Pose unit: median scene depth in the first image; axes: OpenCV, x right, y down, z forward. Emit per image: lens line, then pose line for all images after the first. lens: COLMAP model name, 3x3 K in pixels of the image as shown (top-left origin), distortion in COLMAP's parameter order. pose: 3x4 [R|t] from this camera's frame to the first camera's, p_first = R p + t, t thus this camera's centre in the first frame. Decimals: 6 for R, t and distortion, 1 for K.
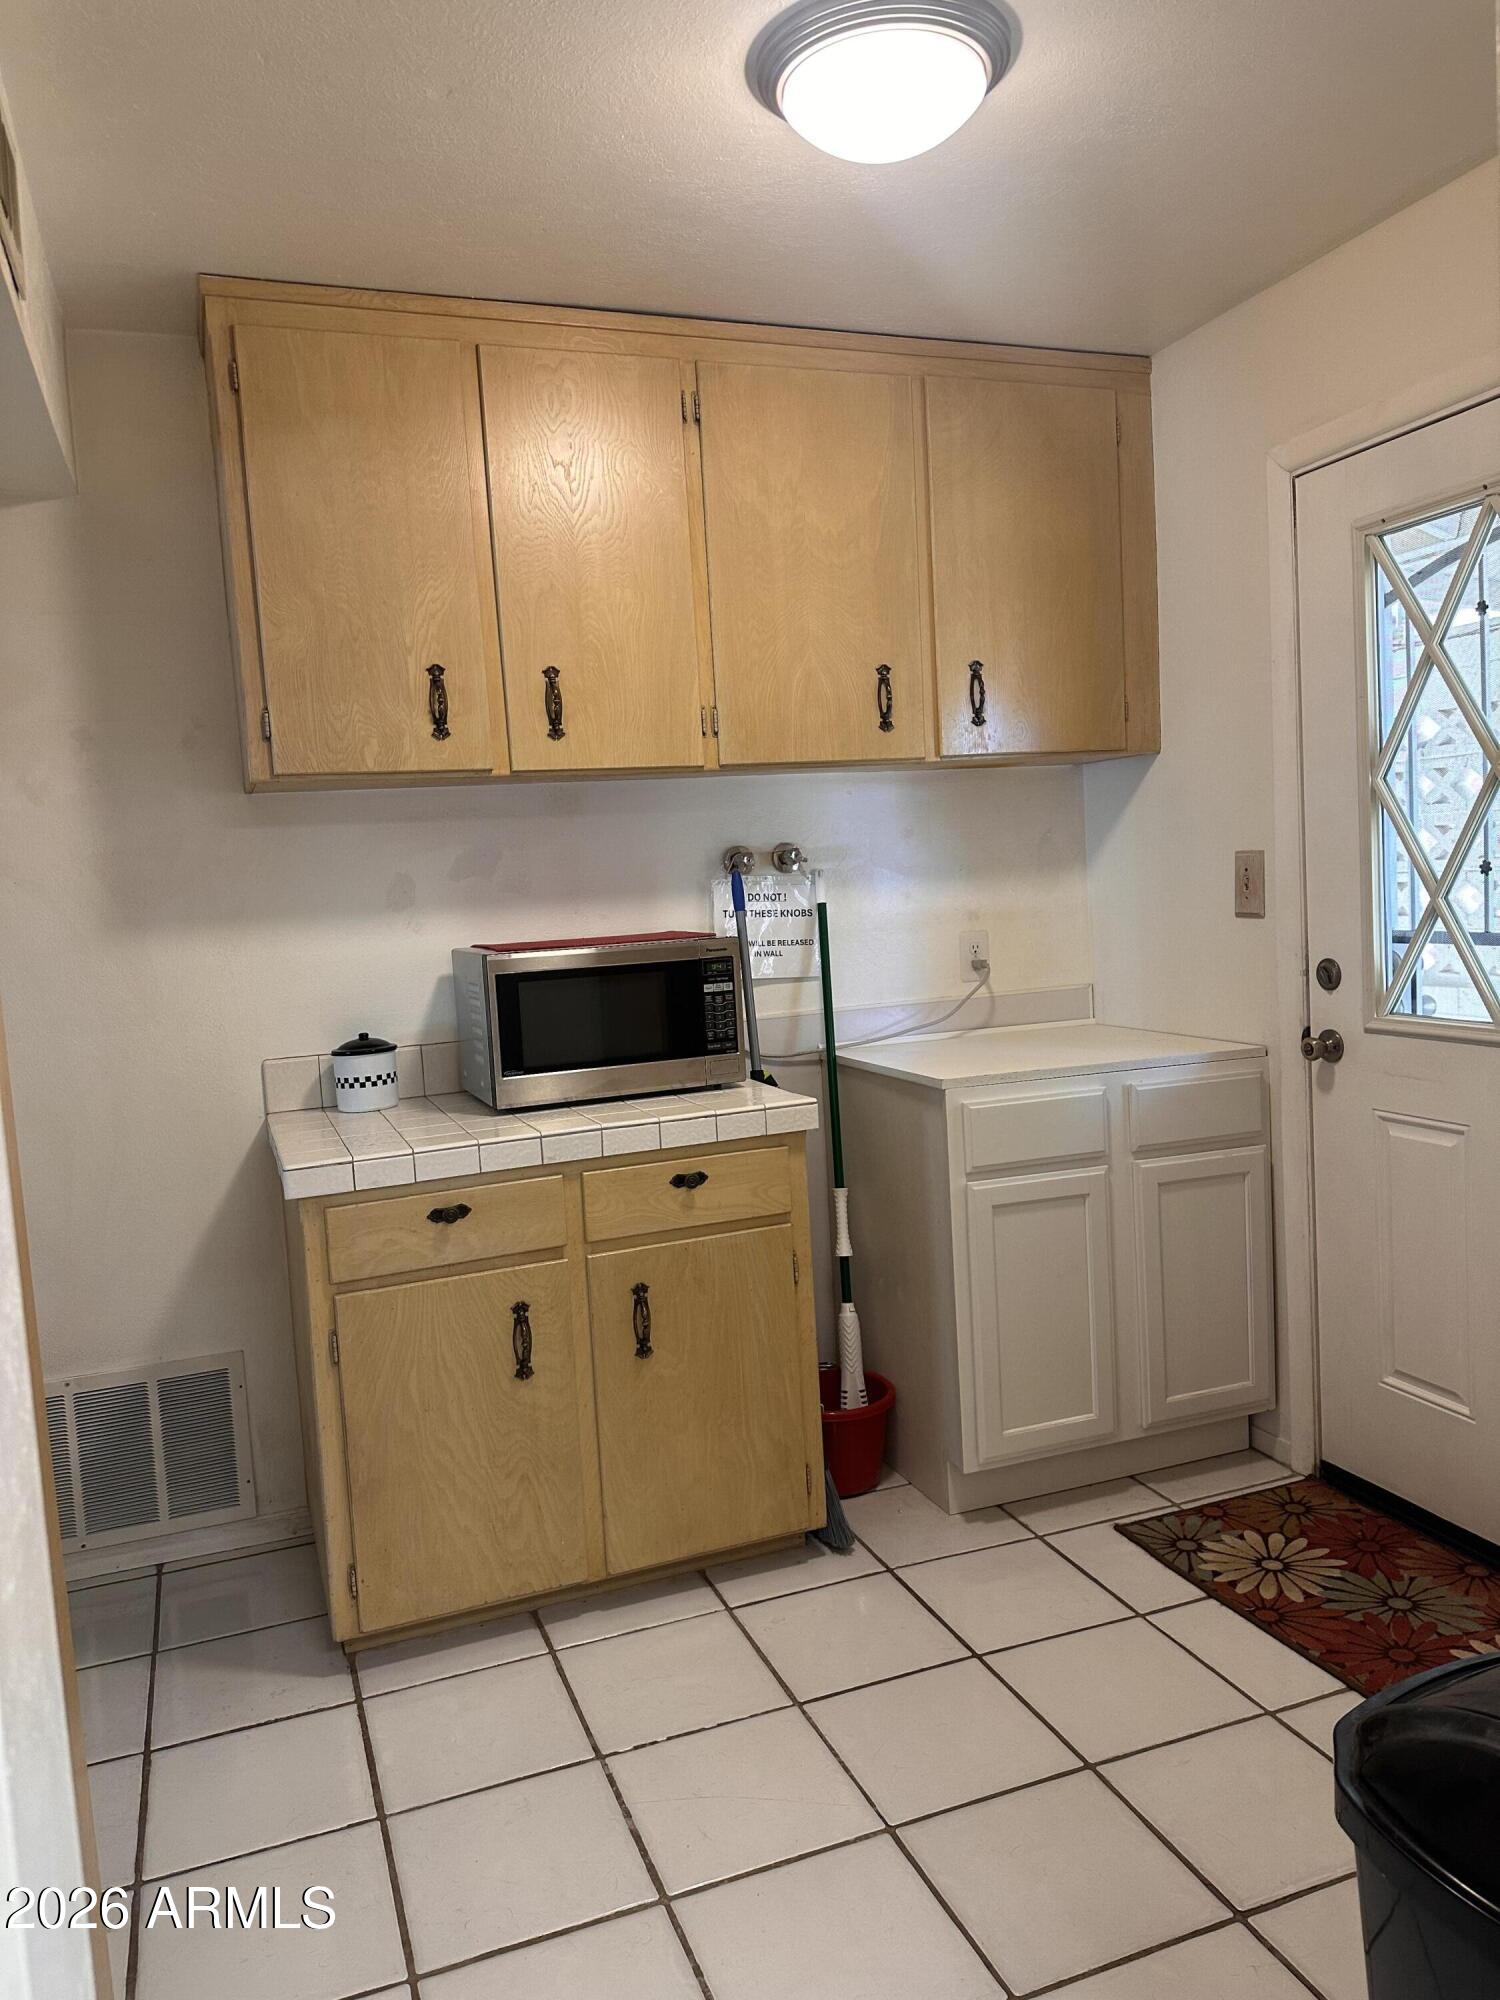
lens RADIAL K [[1387.9, 0, 750.0], [0, 1387.9, 1000.0], [0, 0, 1]] dist [0.151388, -0.275228]
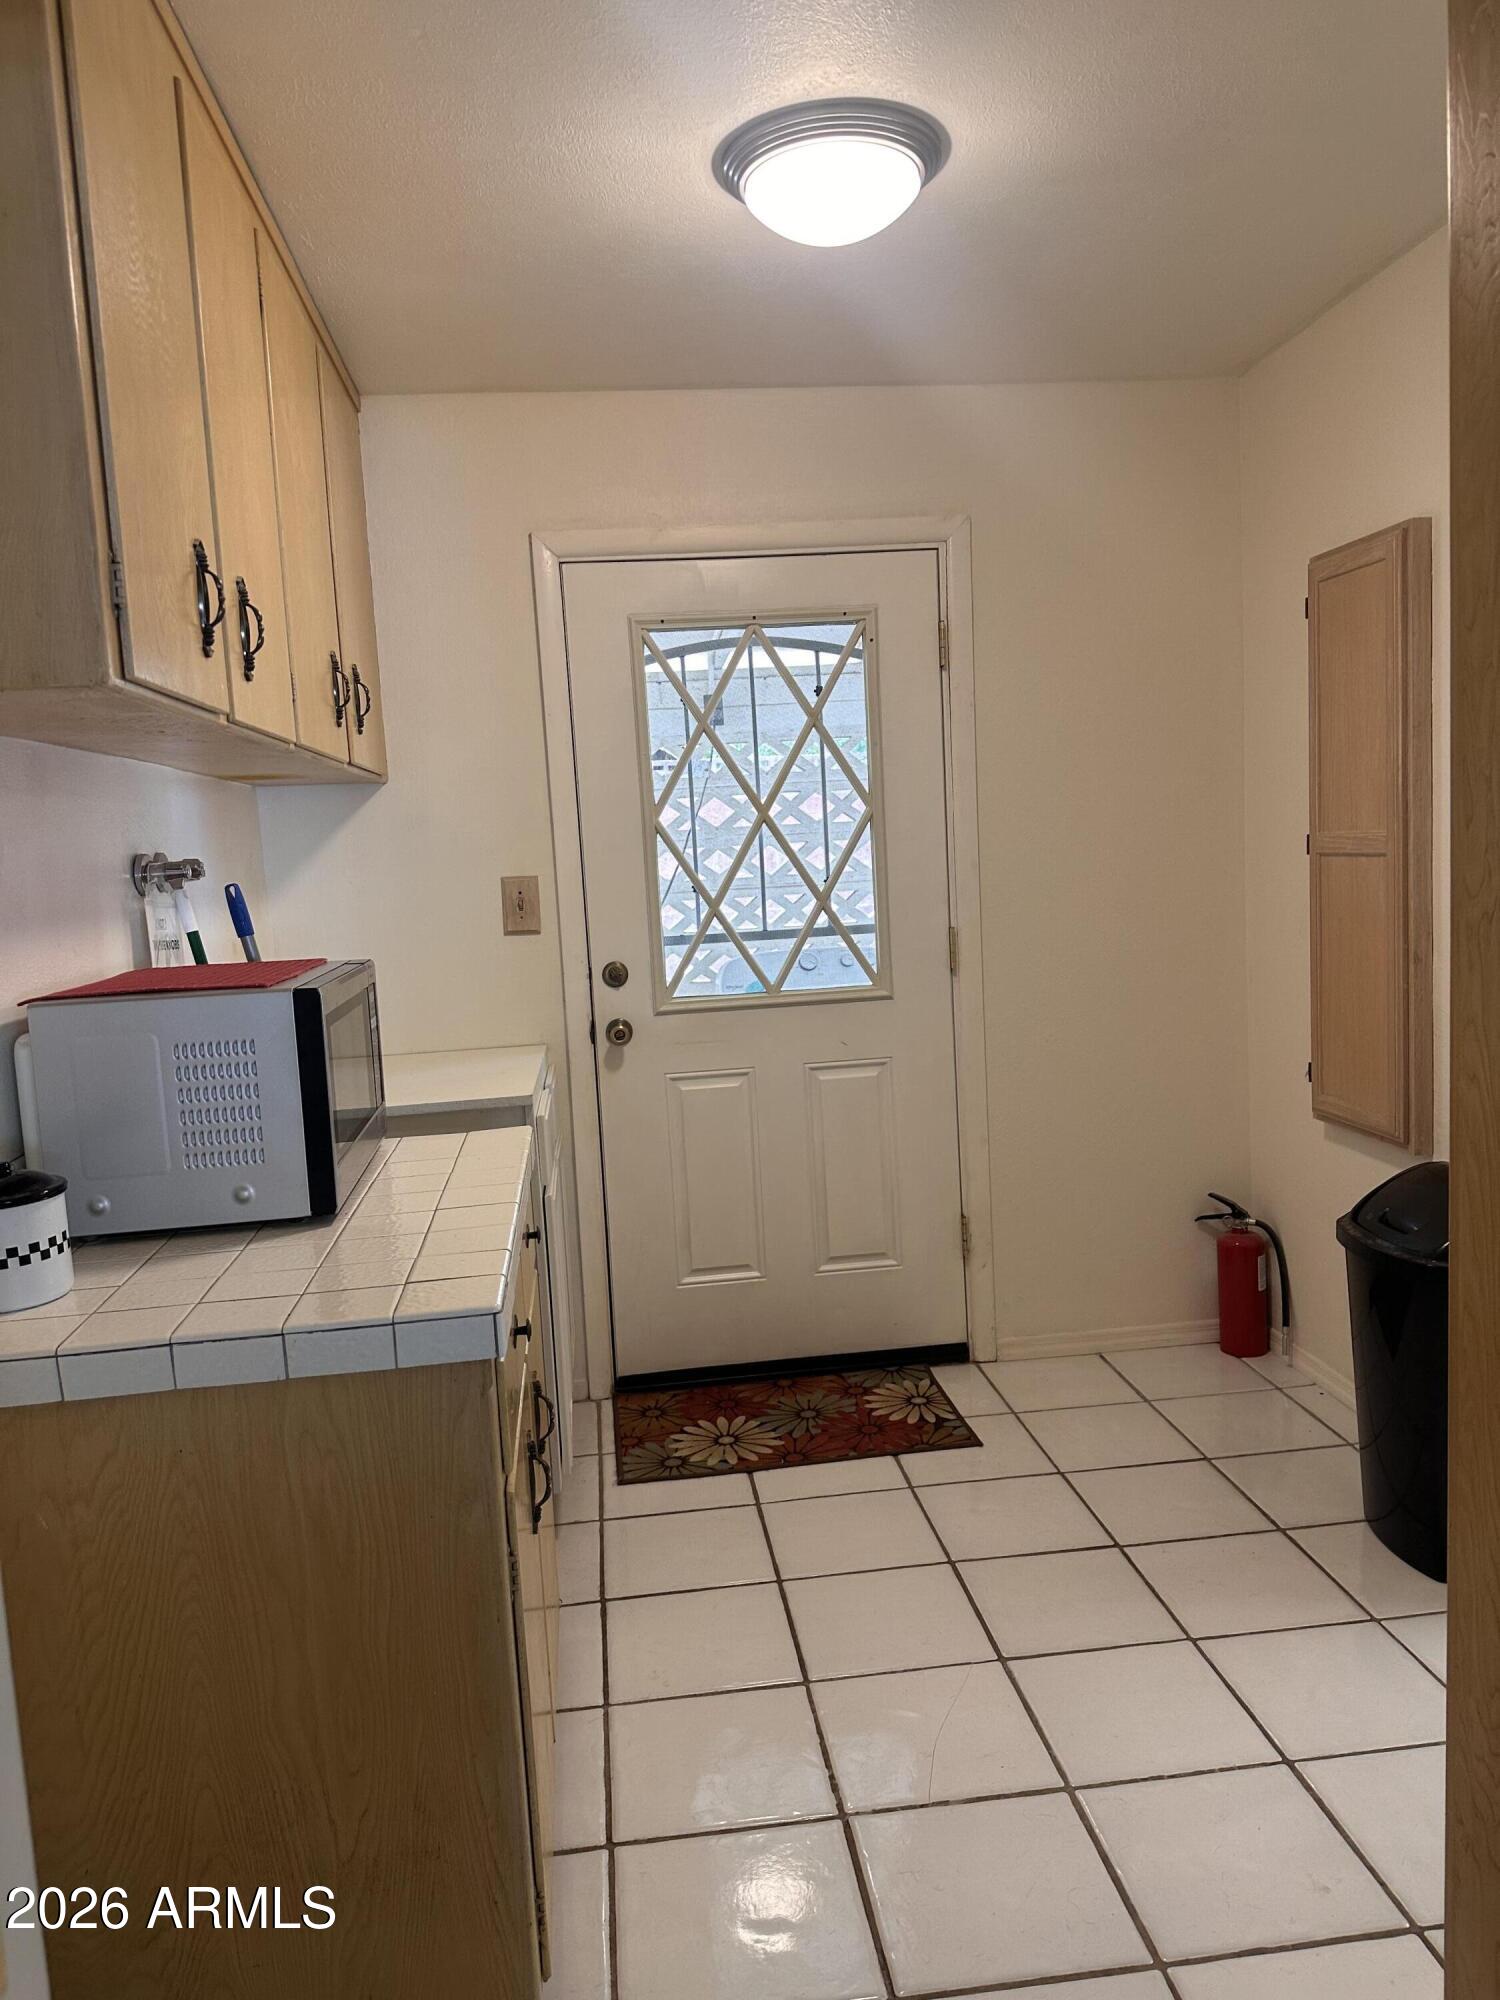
lens RADIAL K [[1387.9, 0, 750.0], [0, 1387.9, 1000.0], [0, 0, 1]] dist [0.151388, -0.275228]
pose [[0.229048, -0.063911, 0.971315, -0.774906], [0.124437, 0.991578, 0.035901, -0.026093], [-0.965429, 0.112645, 0.235071, 0.622450]]
